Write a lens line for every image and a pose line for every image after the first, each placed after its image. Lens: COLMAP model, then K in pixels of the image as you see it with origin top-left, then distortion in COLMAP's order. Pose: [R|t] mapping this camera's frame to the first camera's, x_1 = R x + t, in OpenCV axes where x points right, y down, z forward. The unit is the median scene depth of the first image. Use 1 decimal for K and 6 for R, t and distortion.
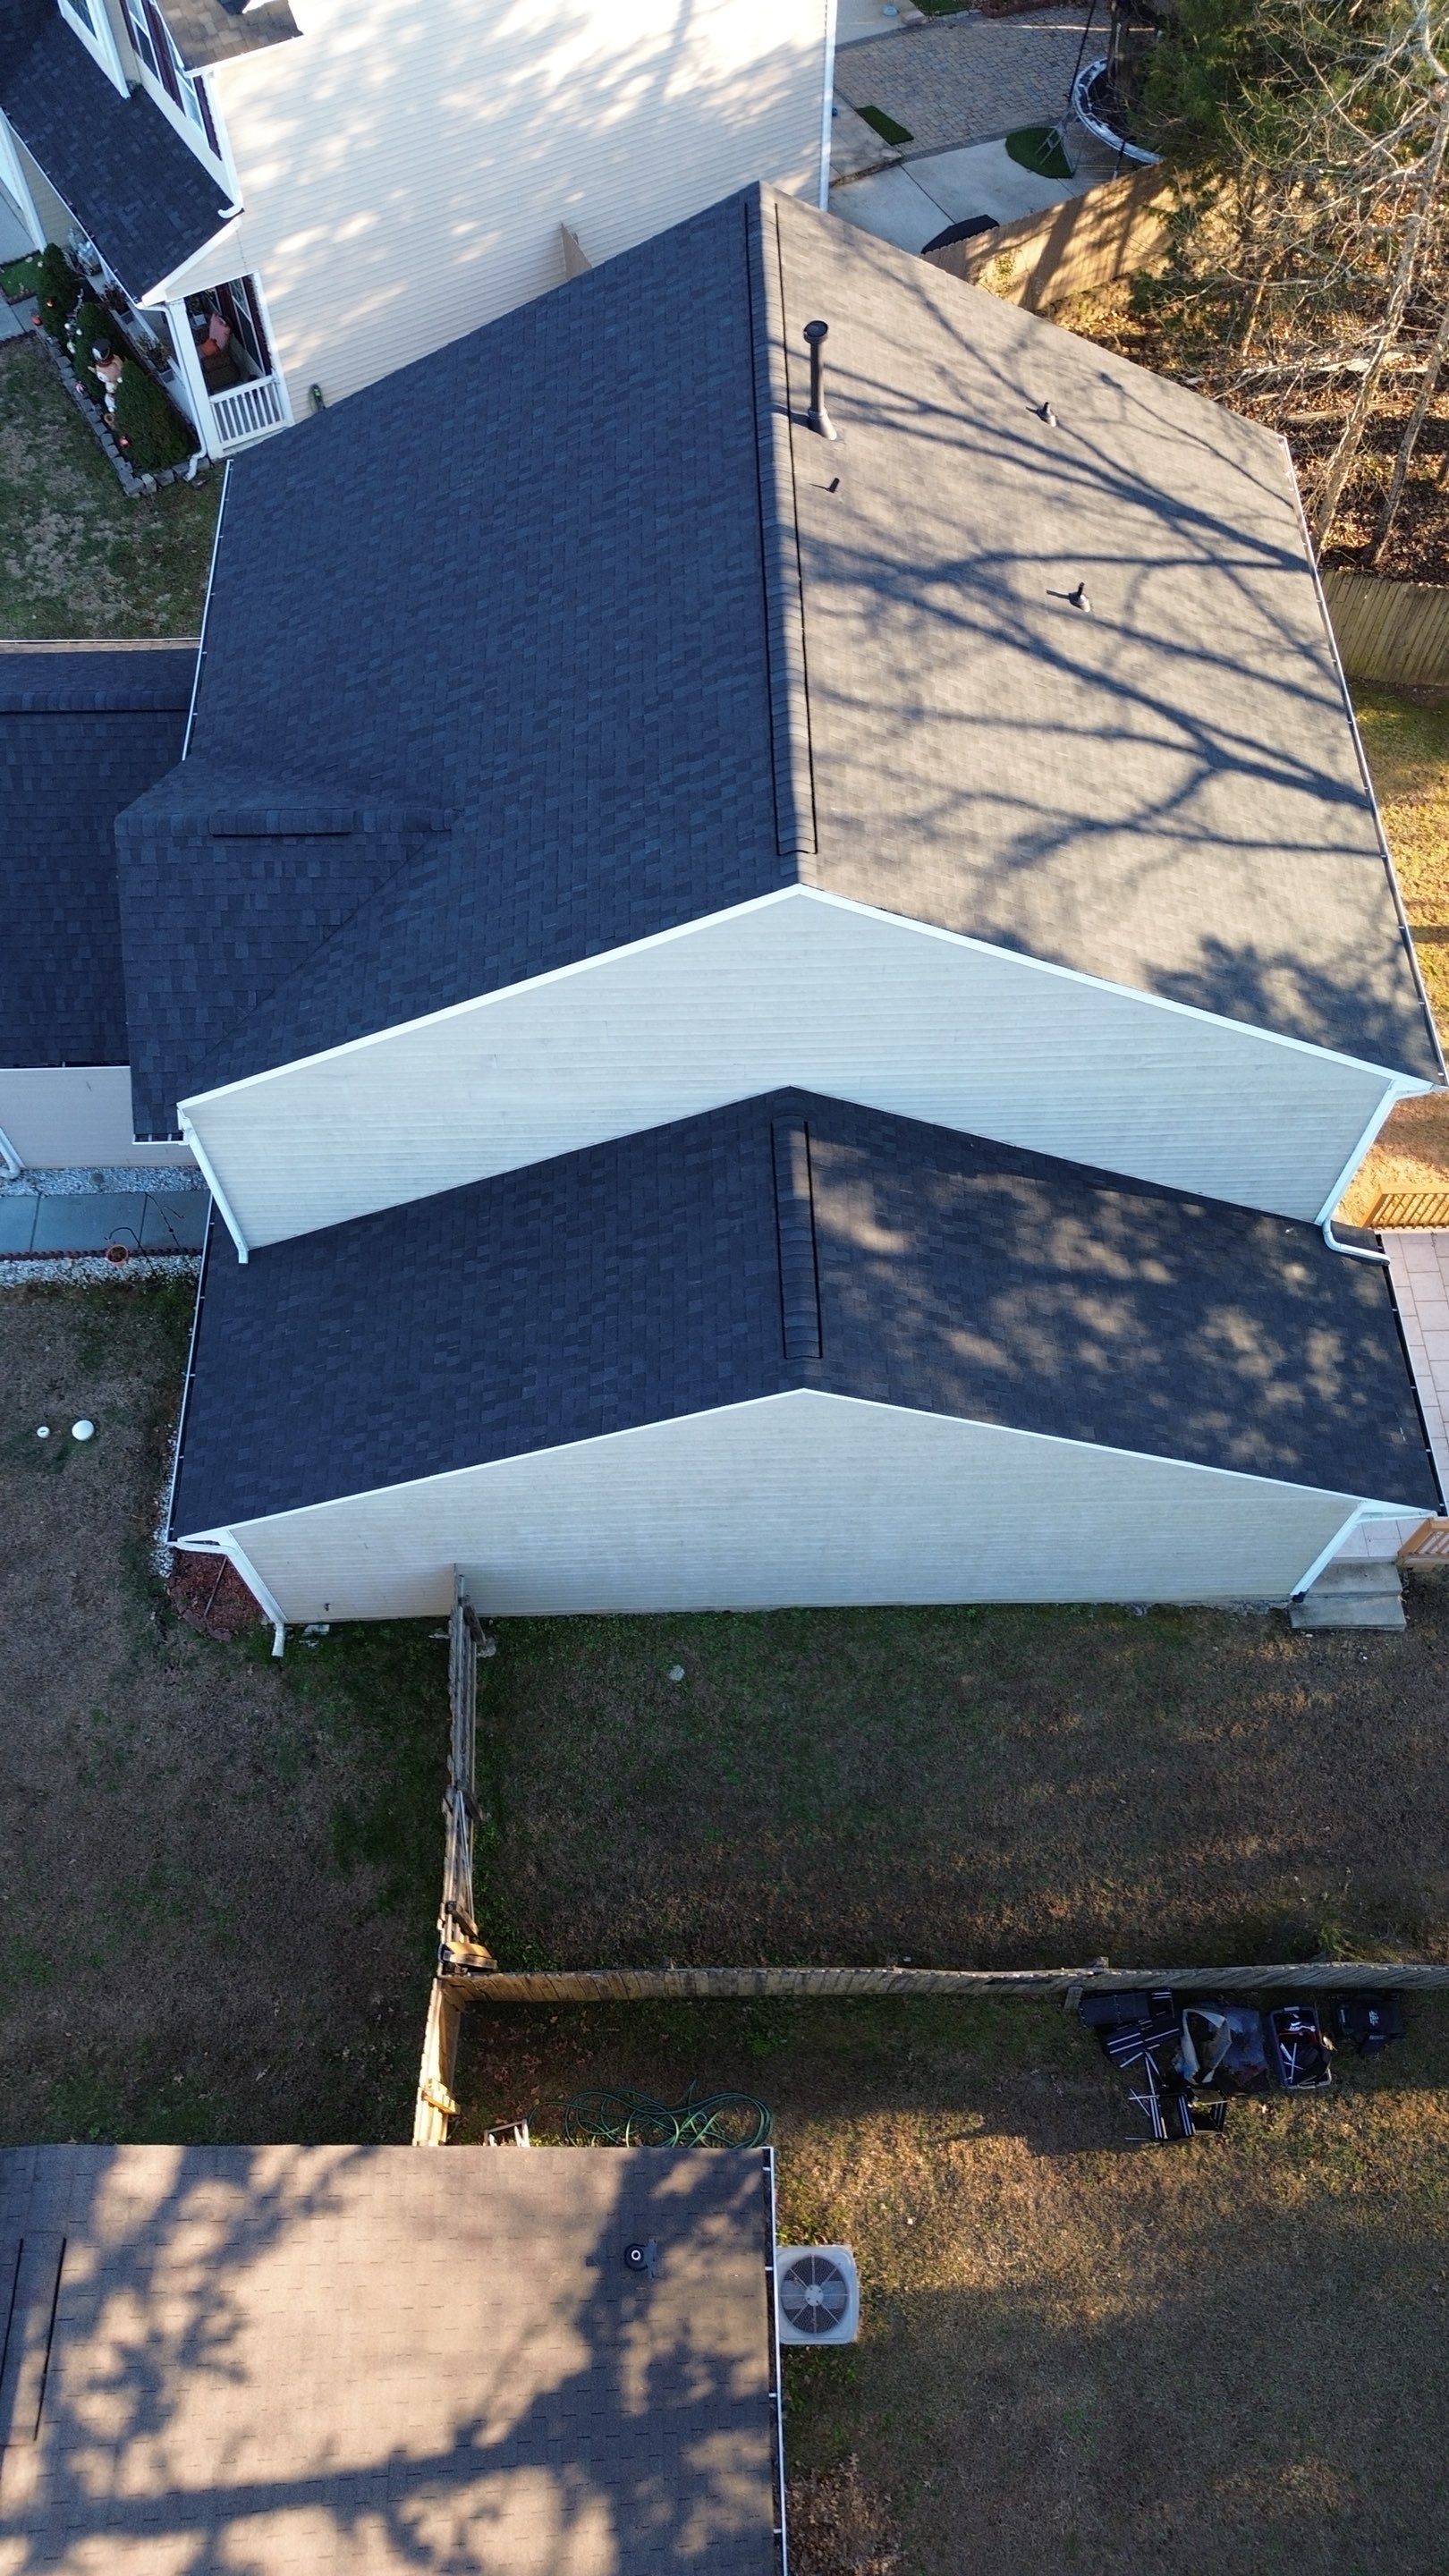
lens RADIAL K [[1764.9, 0, 724.5], [0, 1764.9, 1288.0], [0, 0, 1]] dist [0.126954, -0.167736]
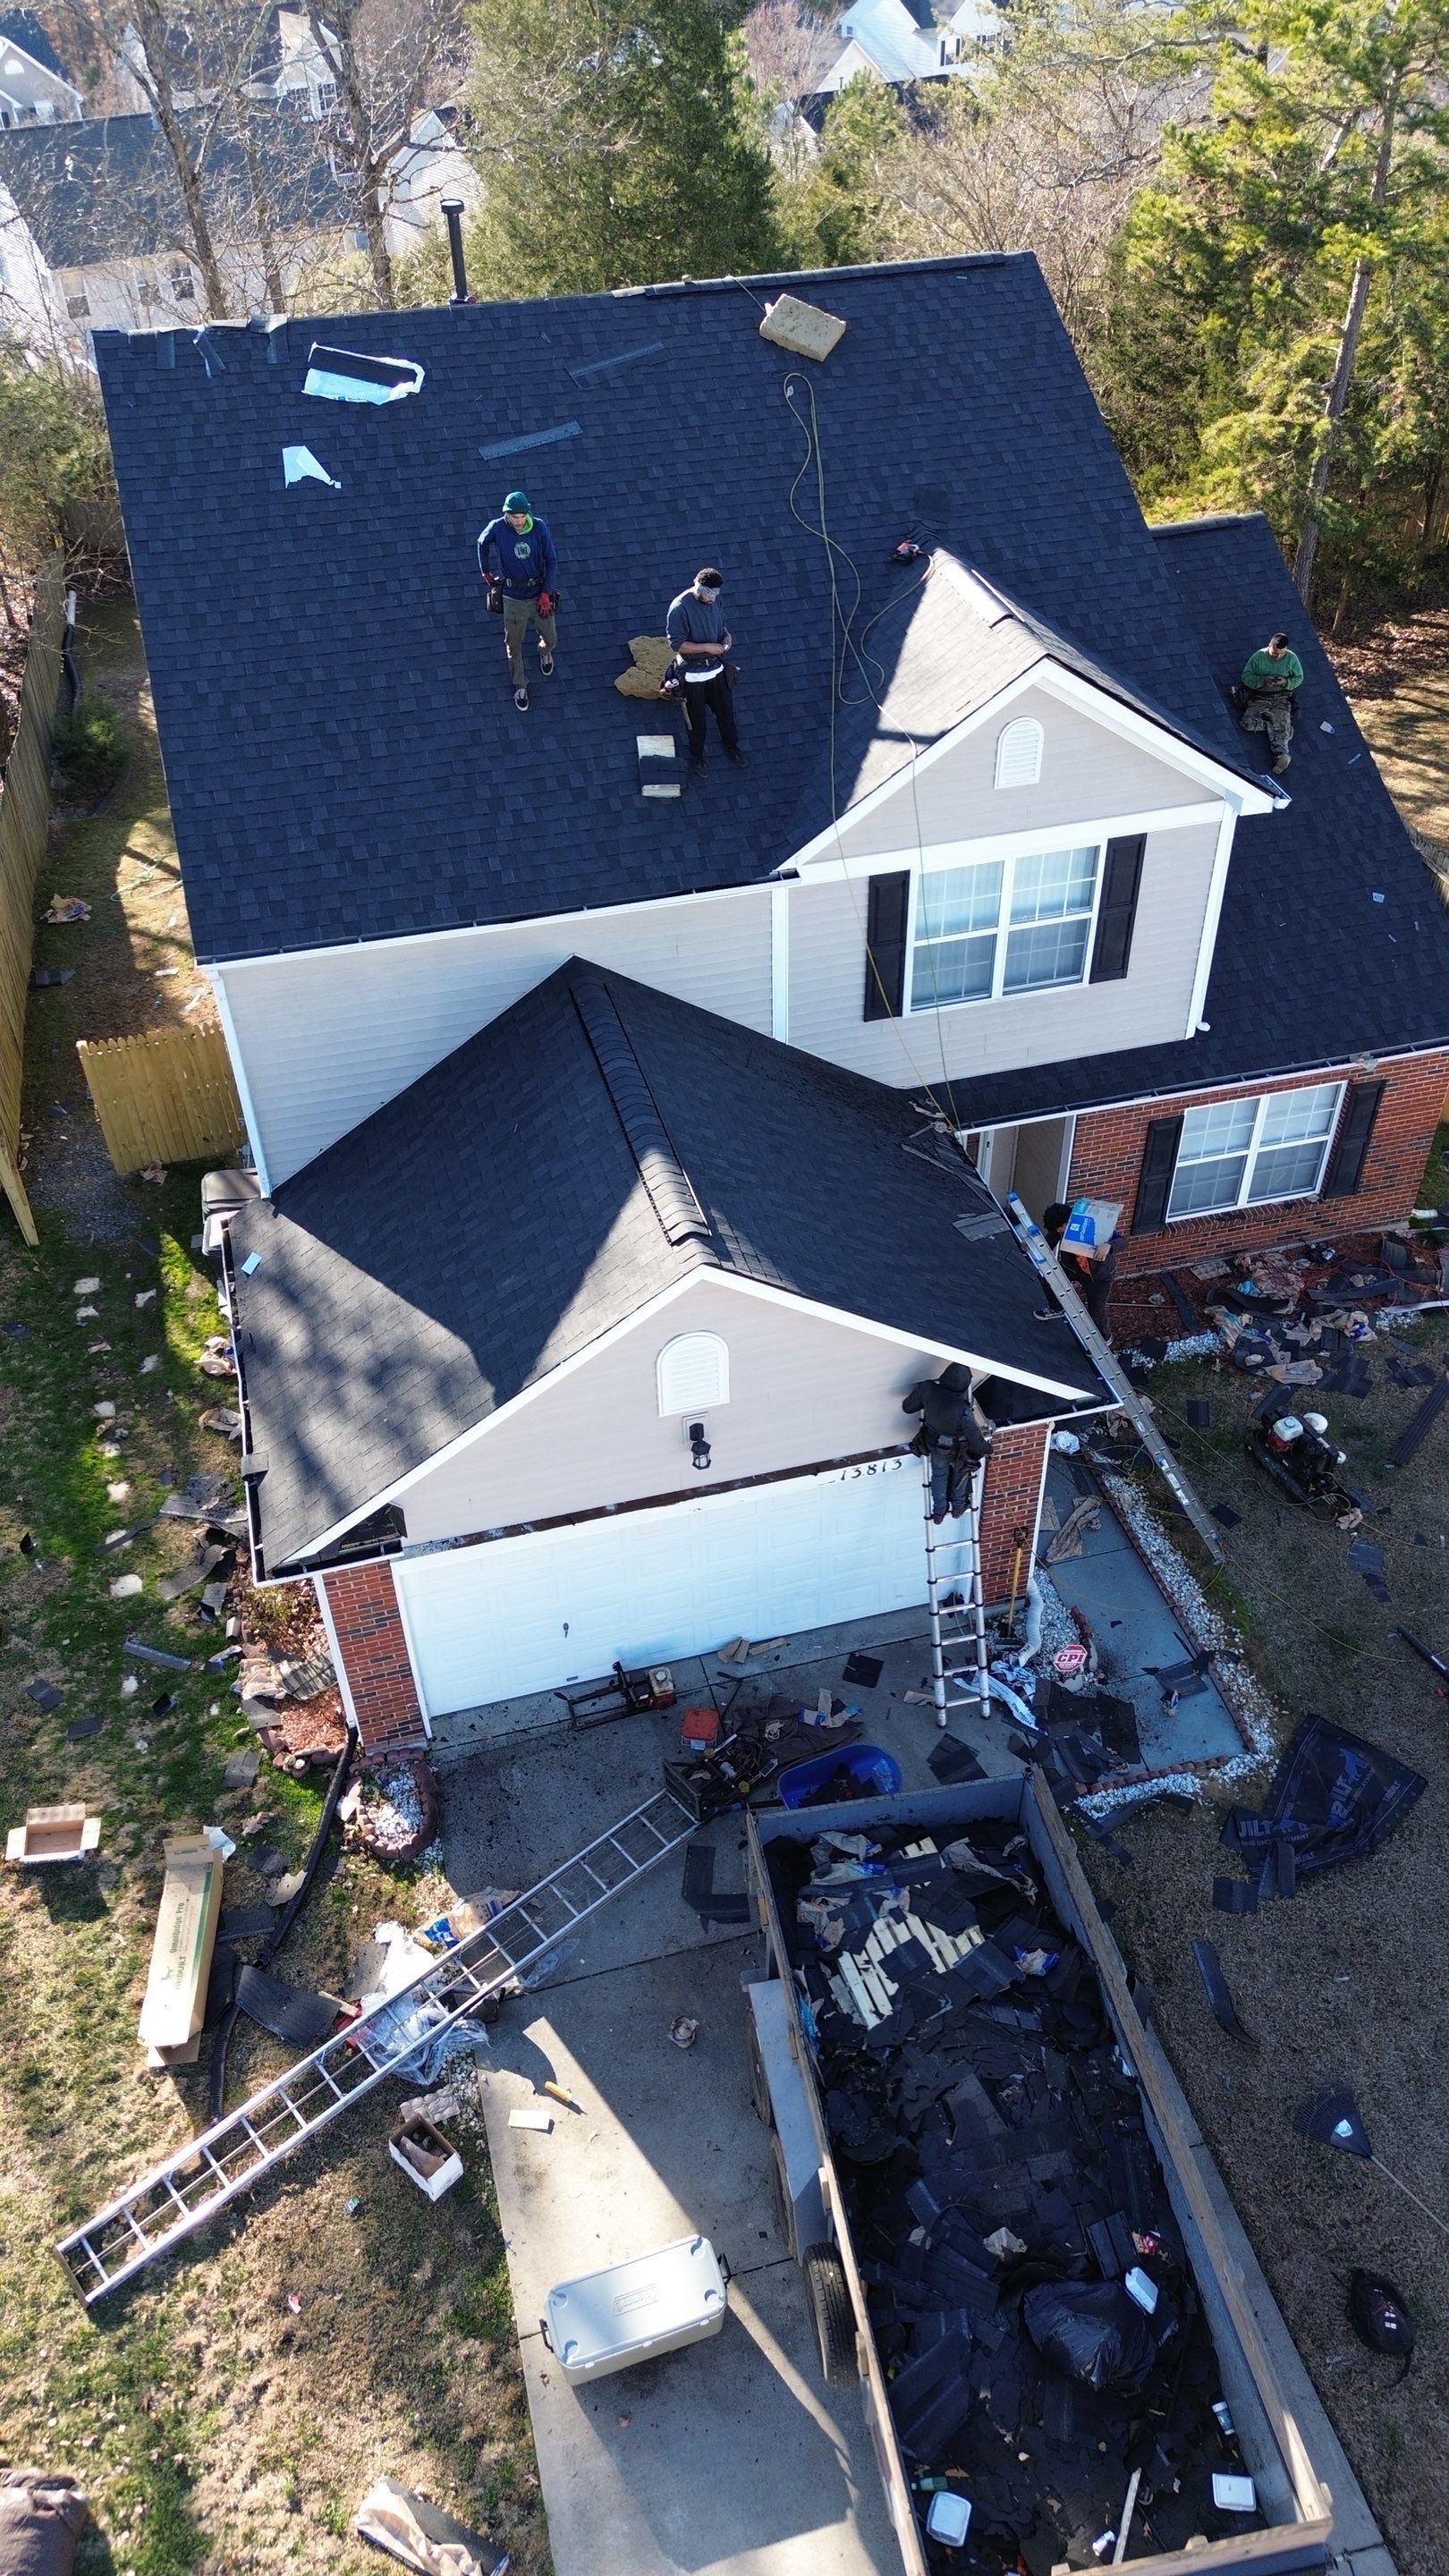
lens RADIAL K [[1764.9, 0, 724.5], [0, 1764.9, 1288.0], [0, 0, 1]] dist [0.126954, -0.167736]
pose [[-0.234298, -0.635407, 0.735773, -1.070587], [0.860723, 0.216266, 0.460852, -0.687334], [-0.451952, 0.741274, 0.496239, 0.806448]]
